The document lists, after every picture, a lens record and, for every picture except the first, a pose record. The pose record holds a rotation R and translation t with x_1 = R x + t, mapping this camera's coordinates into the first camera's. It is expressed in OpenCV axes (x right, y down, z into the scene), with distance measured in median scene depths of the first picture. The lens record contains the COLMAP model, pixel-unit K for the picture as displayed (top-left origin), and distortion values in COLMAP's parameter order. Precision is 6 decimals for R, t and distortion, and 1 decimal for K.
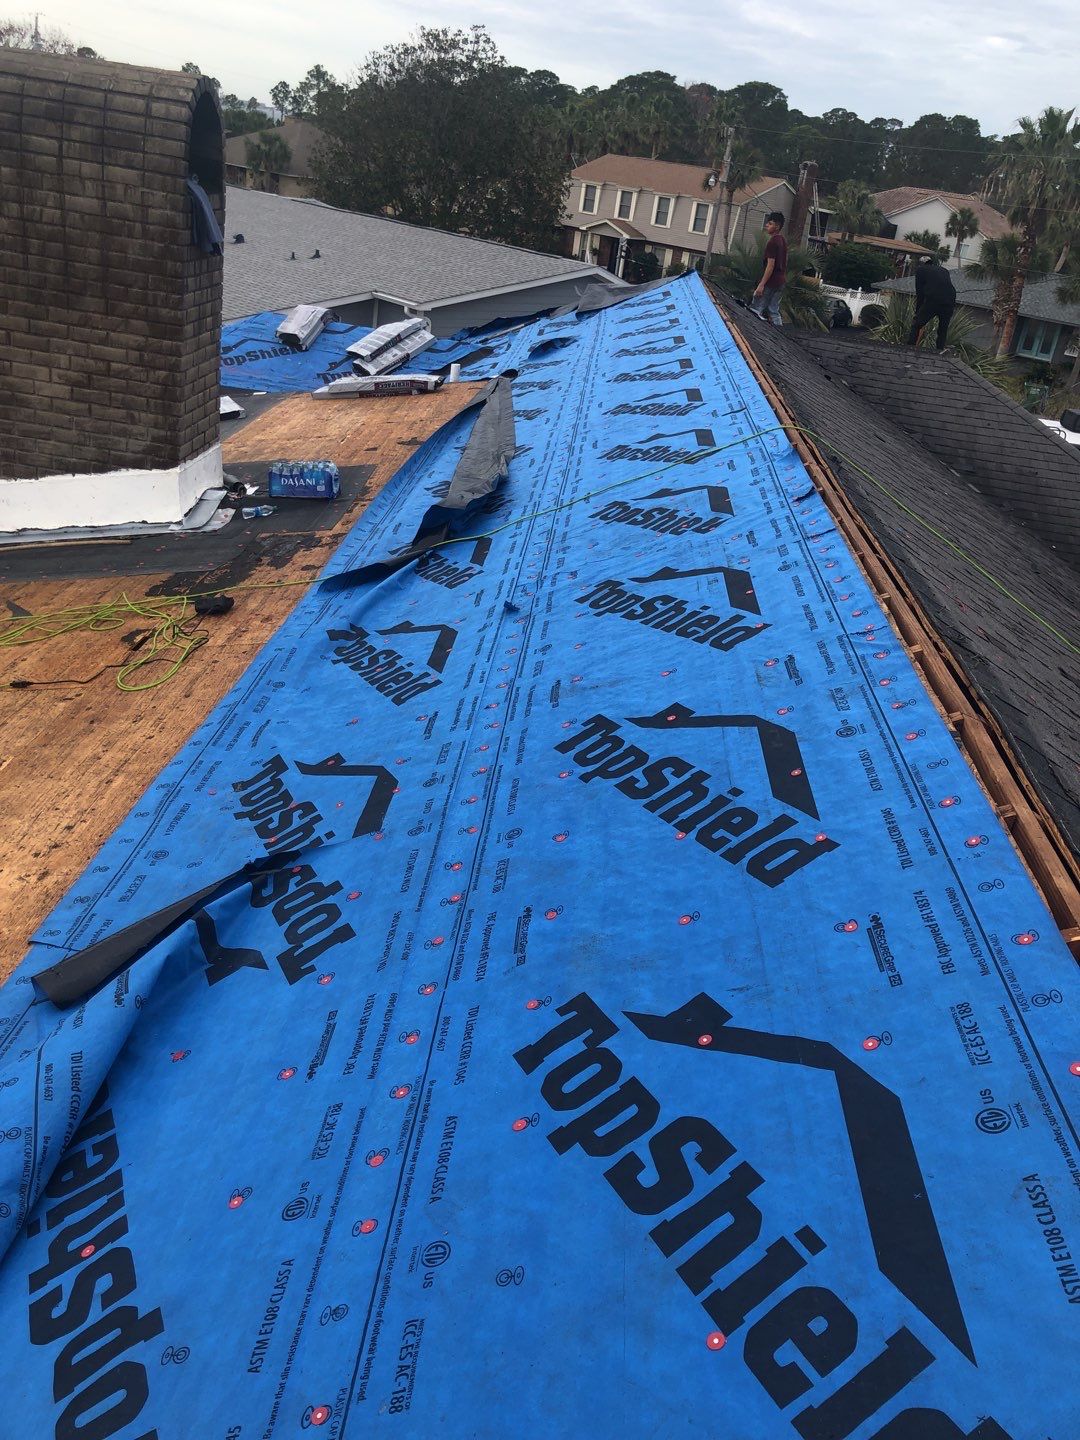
lens RADIAL K [[1181.2, 0, 547.1], [0, 1181.2, 708.1], [0, 0, 1]] dist [0.016847, 0.008066]
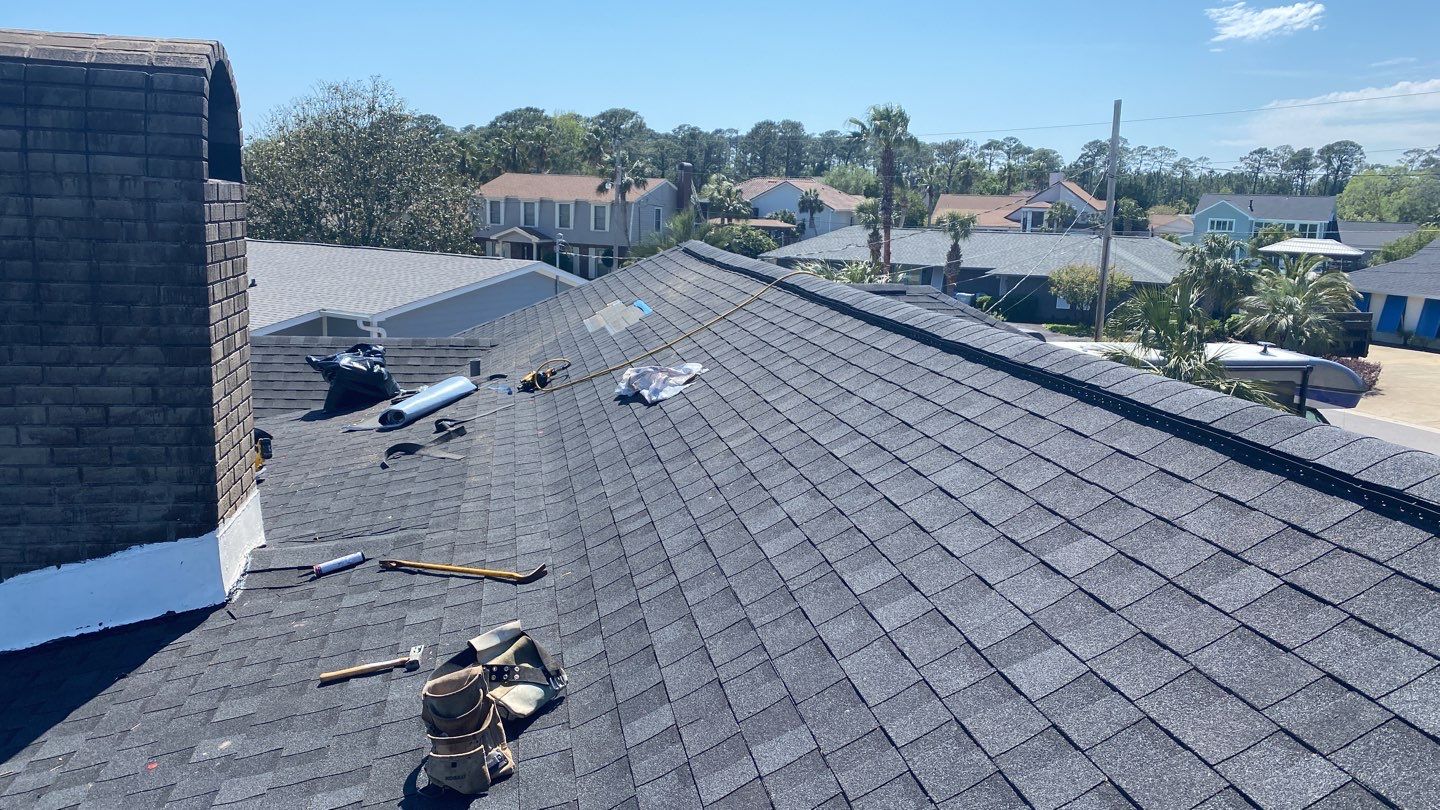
lens RADIAL K [[1109.0, 0, 730.8], [0, 1109.0, 401.5], [0, 0, 1]] dist [0.009731, -0.002016]
pose [[0.962375, -0.145446, 0.229523, -0.155253], [0.194352, 0.958767, -0.207349, -0.077542], [-0.189901, 0.244156, 0.950960, 0.273378]]
